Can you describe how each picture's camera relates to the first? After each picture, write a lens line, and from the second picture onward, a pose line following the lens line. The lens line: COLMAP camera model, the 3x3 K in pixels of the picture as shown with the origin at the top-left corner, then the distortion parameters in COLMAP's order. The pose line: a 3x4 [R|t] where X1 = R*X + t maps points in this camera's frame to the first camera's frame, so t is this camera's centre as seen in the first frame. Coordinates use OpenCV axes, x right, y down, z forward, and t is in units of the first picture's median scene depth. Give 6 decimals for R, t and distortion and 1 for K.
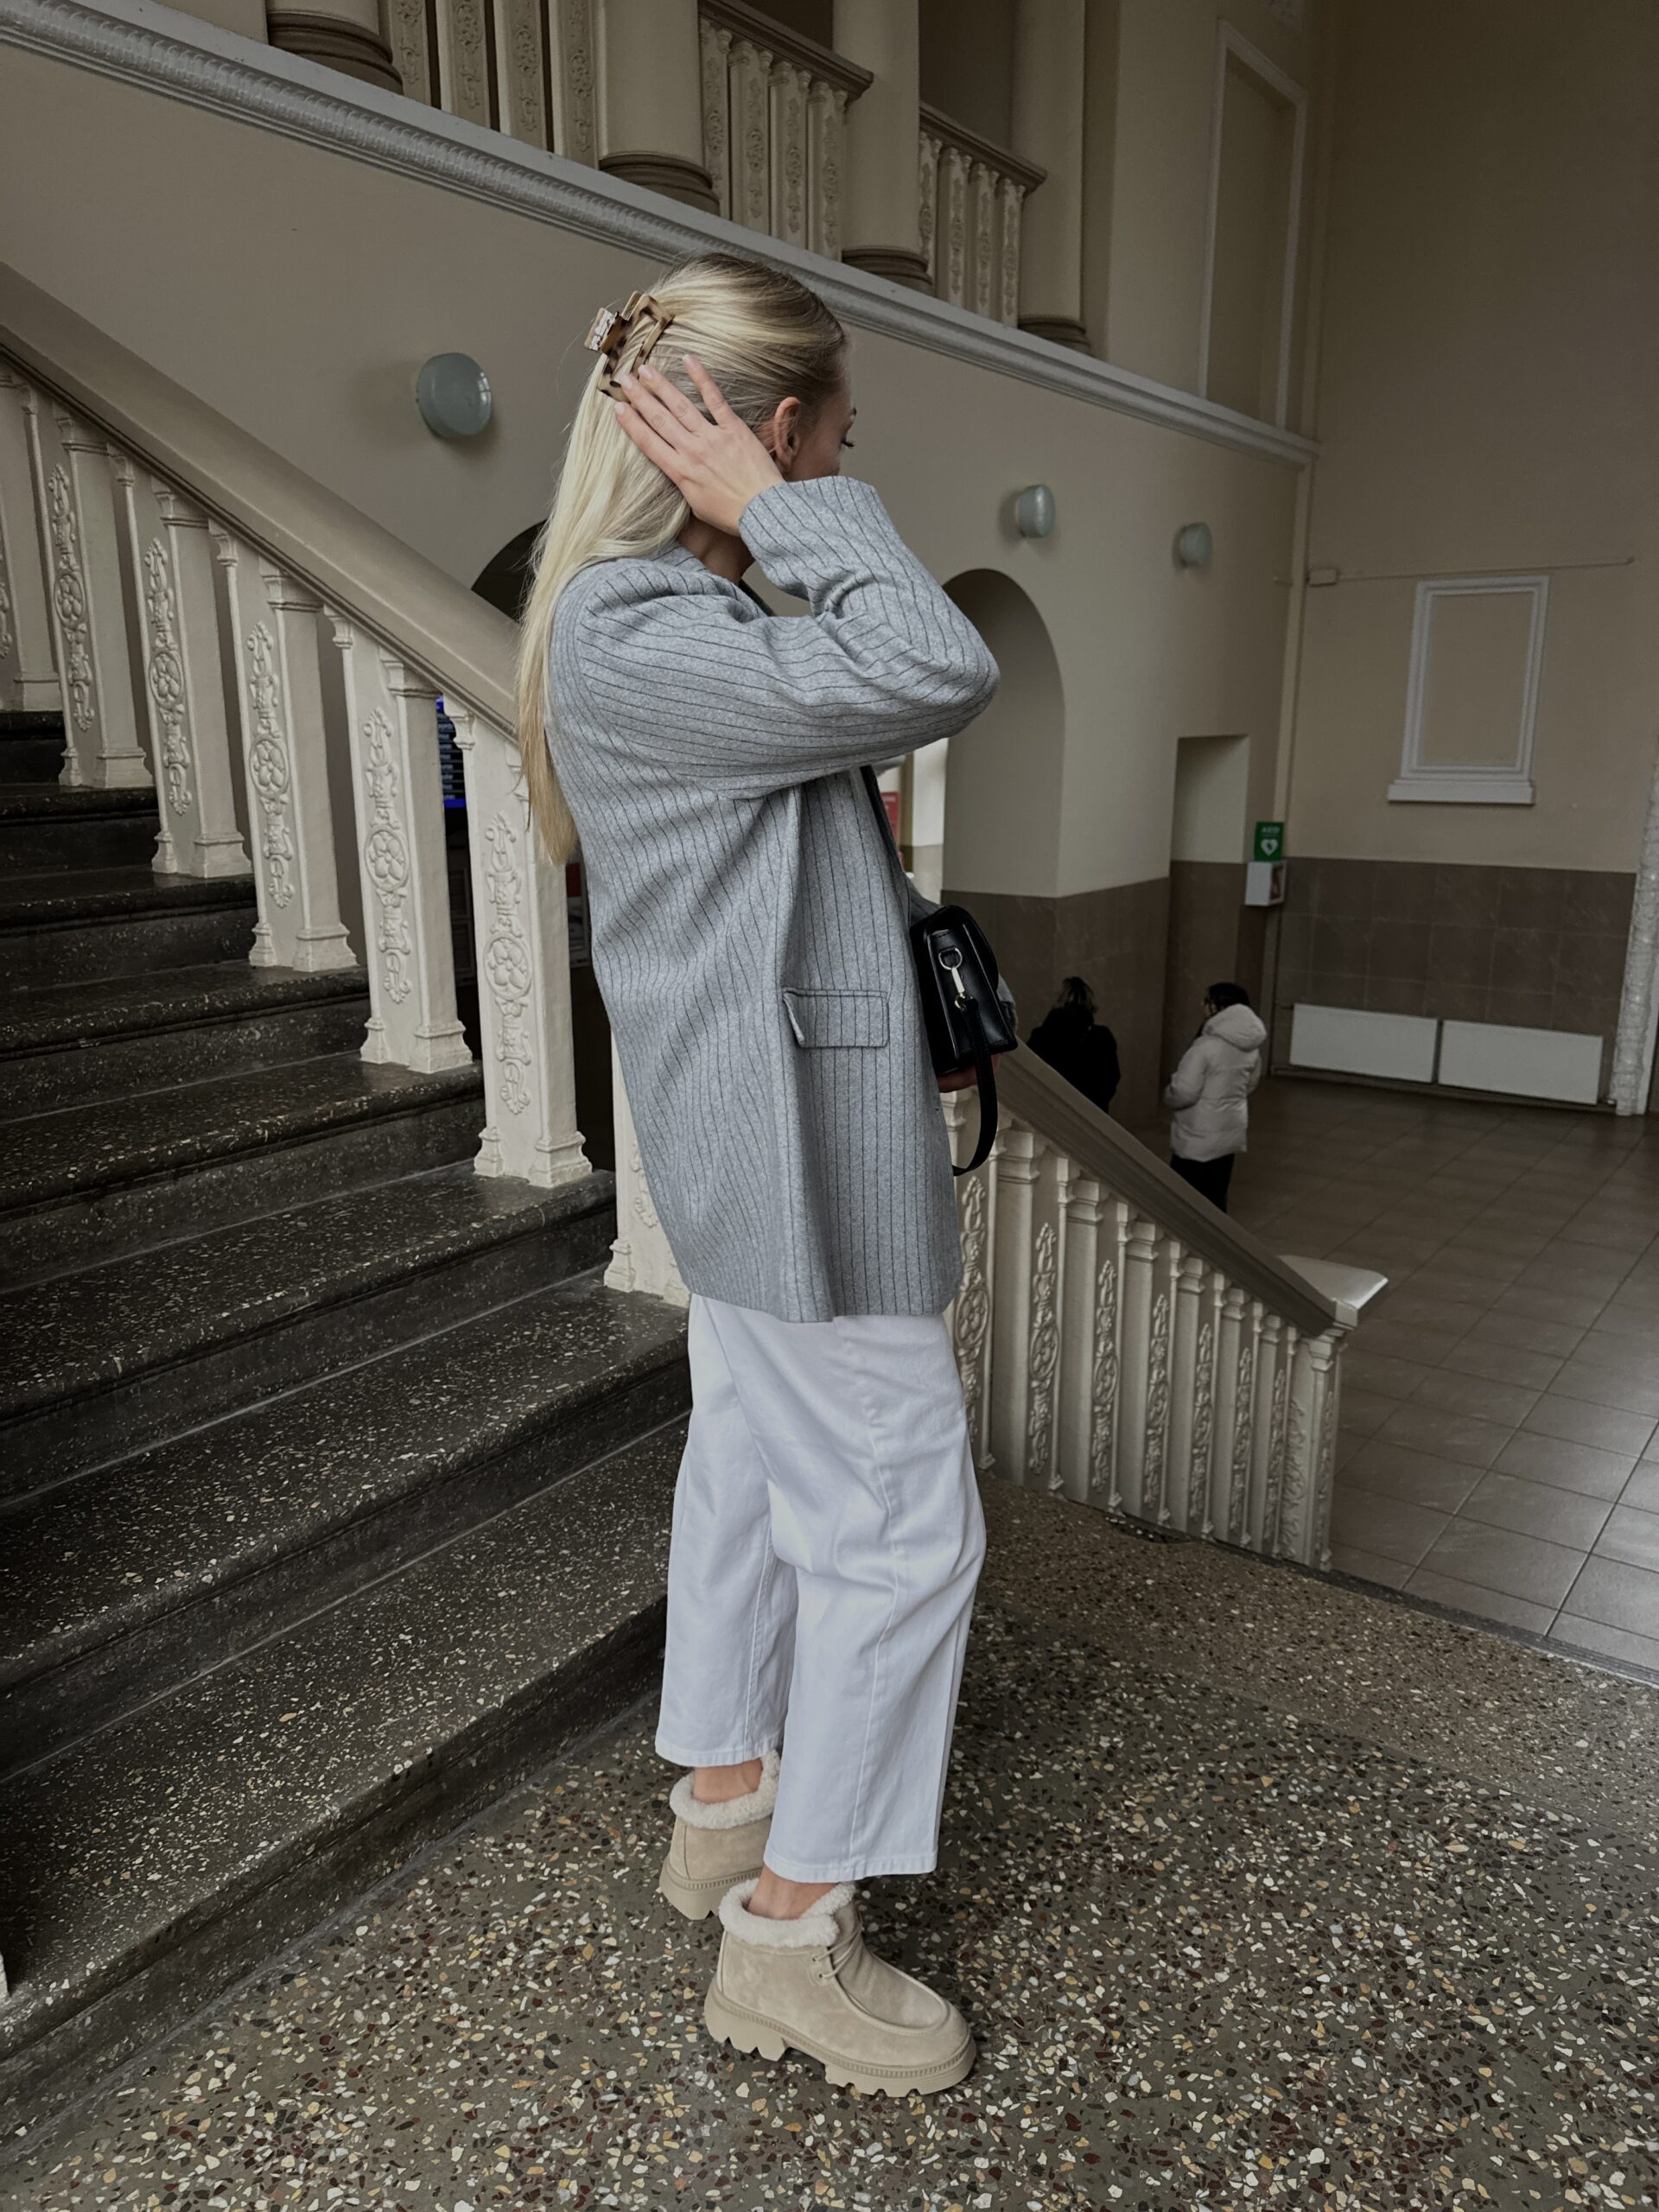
lens RADIAL K [[1584.7, 0, 824.0], [0, 1584.7, 1113.1], [0, 0, 1]] dist [0.022590, -0.031322]
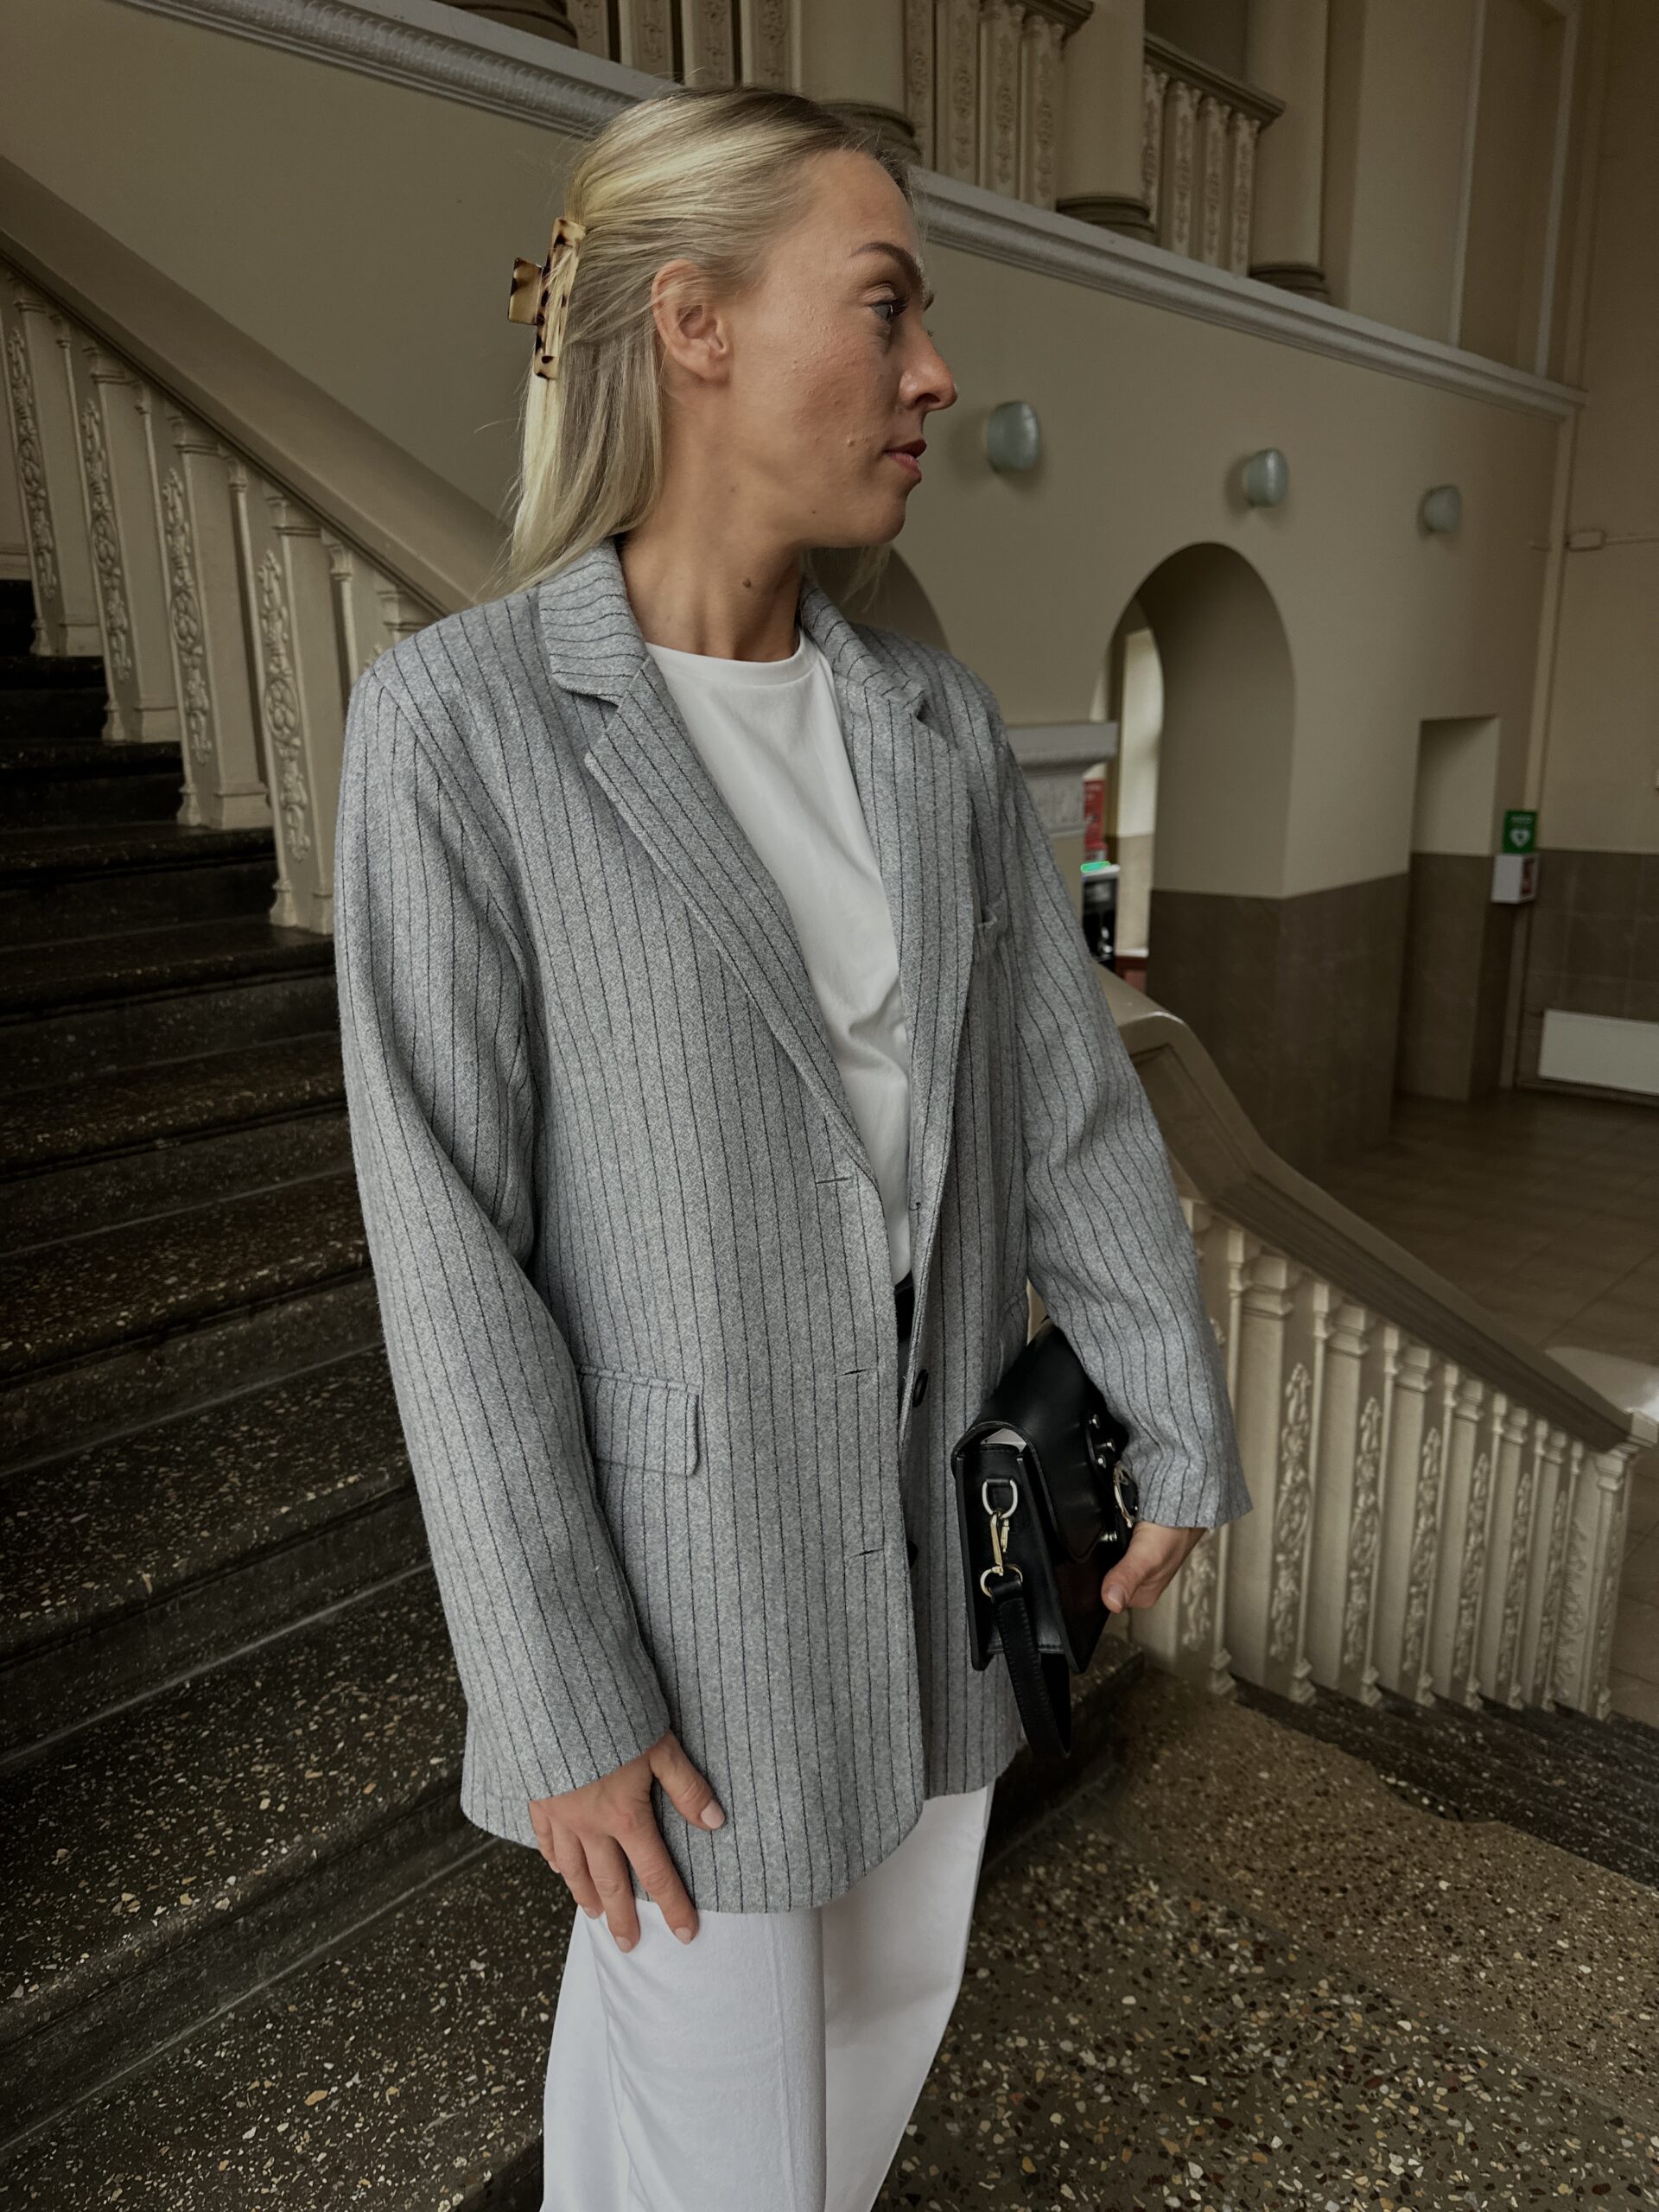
lens RADIAL K [[1584.7, 0, 827.5], [0, 1584.7, 1106.9], [0, 0, 1]] dist [0.022590, -0.031322]
pose [[0.992602, 0.014575, -0.120537, -0.003957], [-0.013292, 0.999846, 0.011446, -0.096847], [0.120685, -0.009759, 0.992643, 0.231029]]
